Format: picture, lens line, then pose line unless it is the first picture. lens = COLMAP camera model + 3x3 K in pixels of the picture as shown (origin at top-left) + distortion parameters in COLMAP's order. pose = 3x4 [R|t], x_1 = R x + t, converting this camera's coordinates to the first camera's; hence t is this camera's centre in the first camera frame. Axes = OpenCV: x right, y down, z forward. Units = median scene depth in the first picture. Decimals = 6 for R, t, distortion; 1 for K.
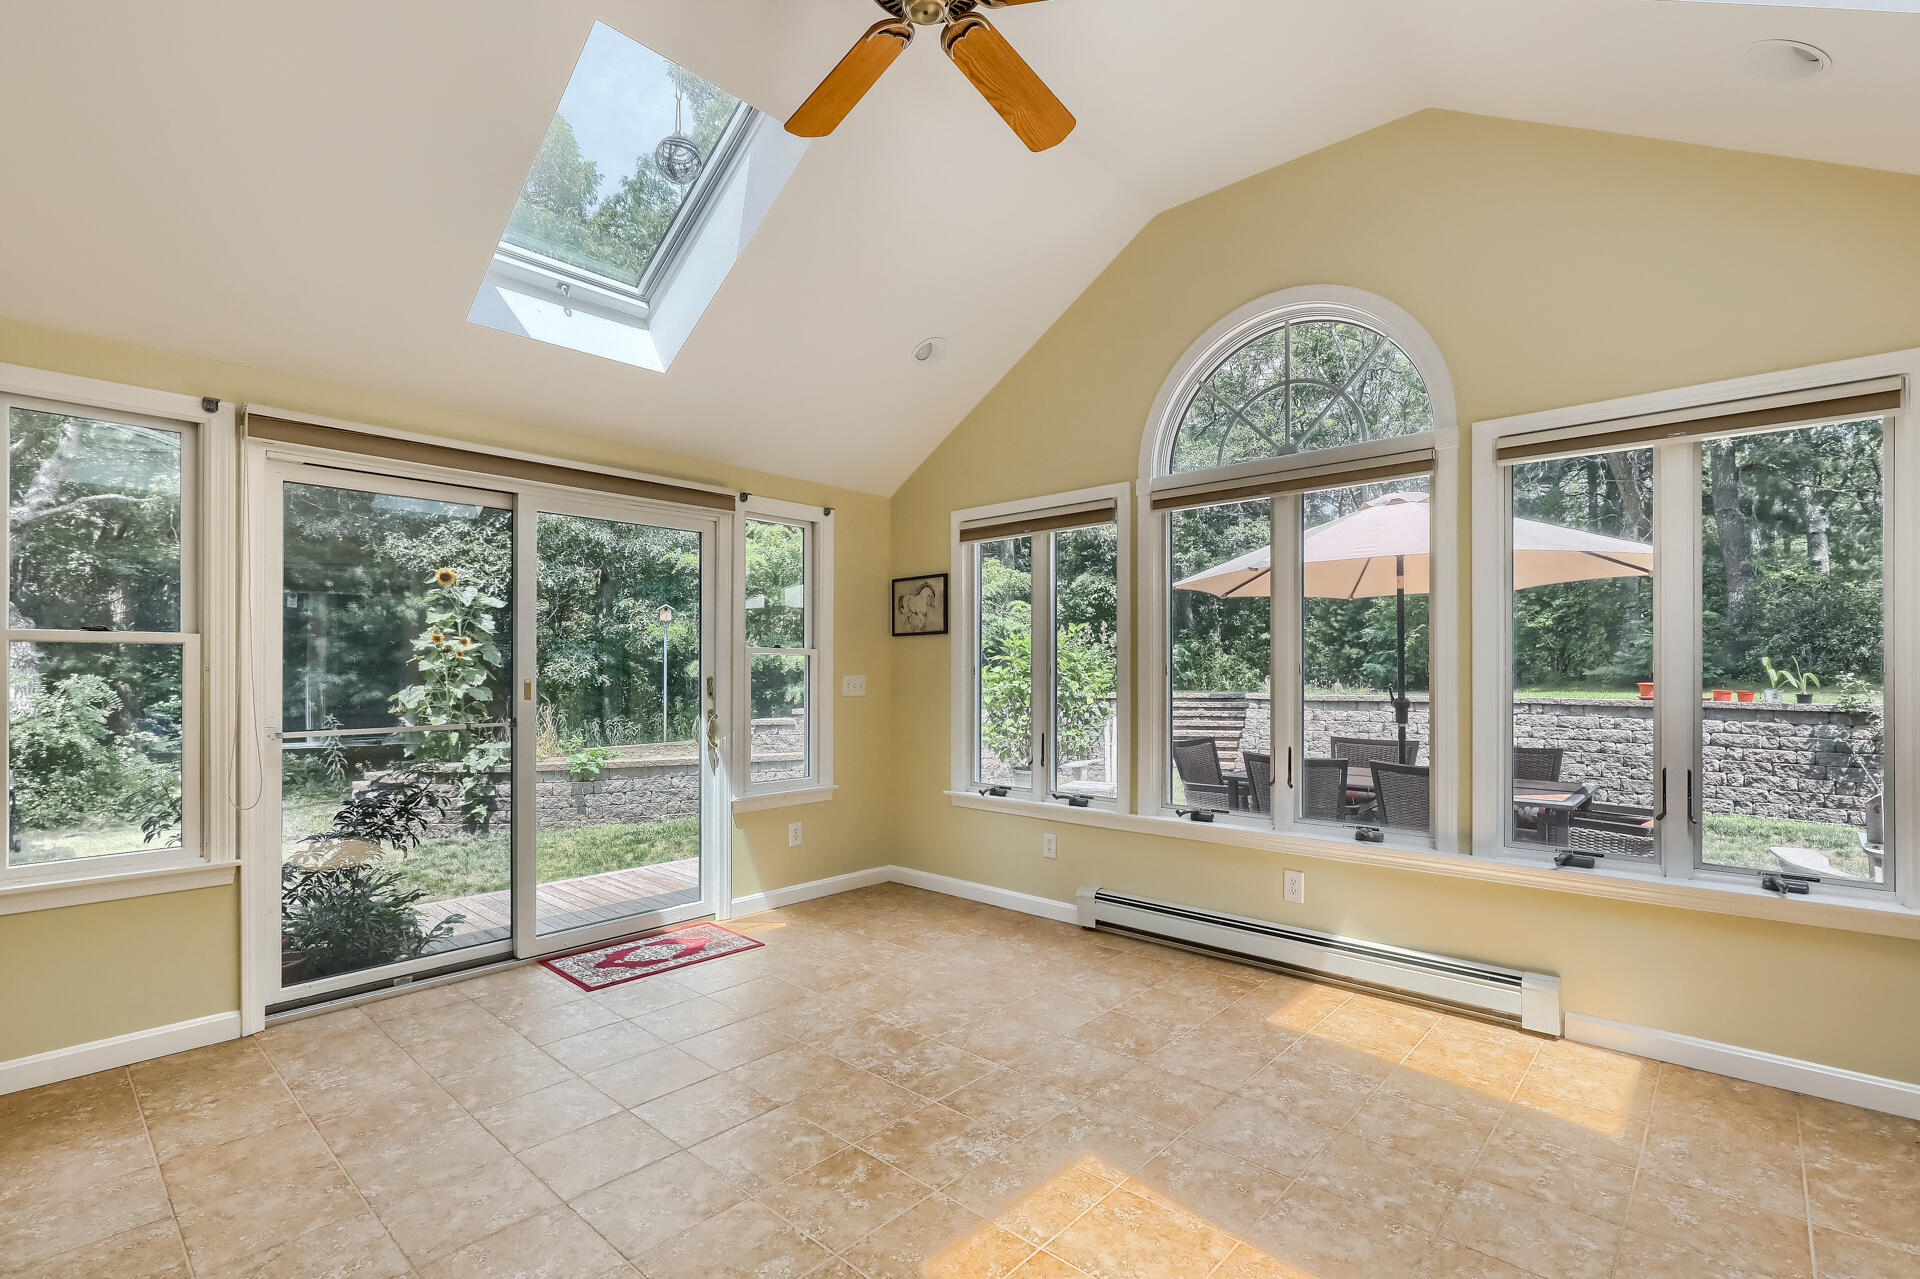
lens RADIAL K [[880.6, 0, 964.7], [0, 880.6, 662.5], [0, 0, 1]] dist [-0.001228, -0.000227]
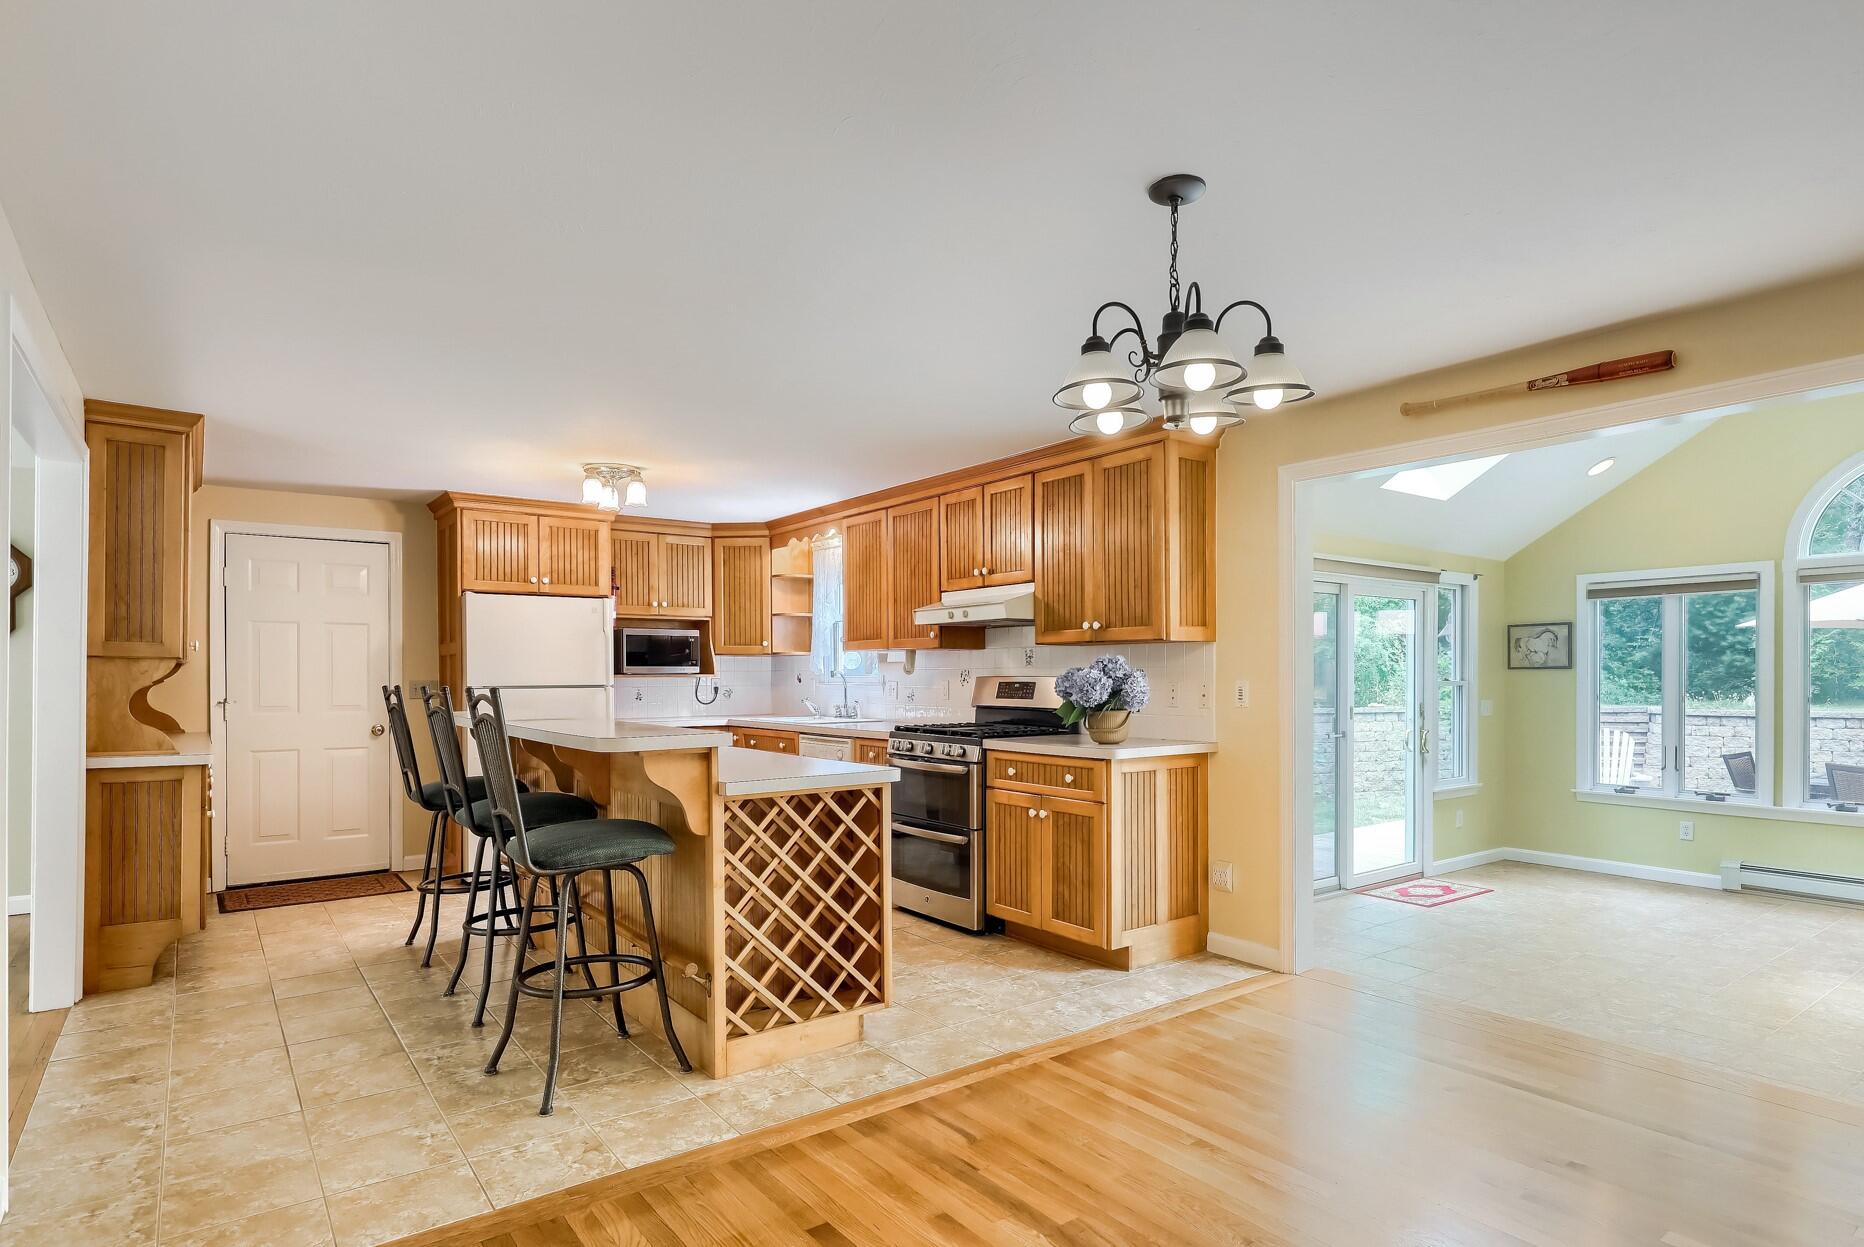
lens RADIAL K [[993.2, 0, 962.0], [0, 993.2, 669.8], [0, 0, 1]] dist [-0.000869, 0.000938]
pose [[0.982105, -0.002691, -0.188317, -0.594061], [0.003116, 0.999993, 0.001959, -0.034583], [0.188311, -0.002511, 0.982106, -0.578737]]
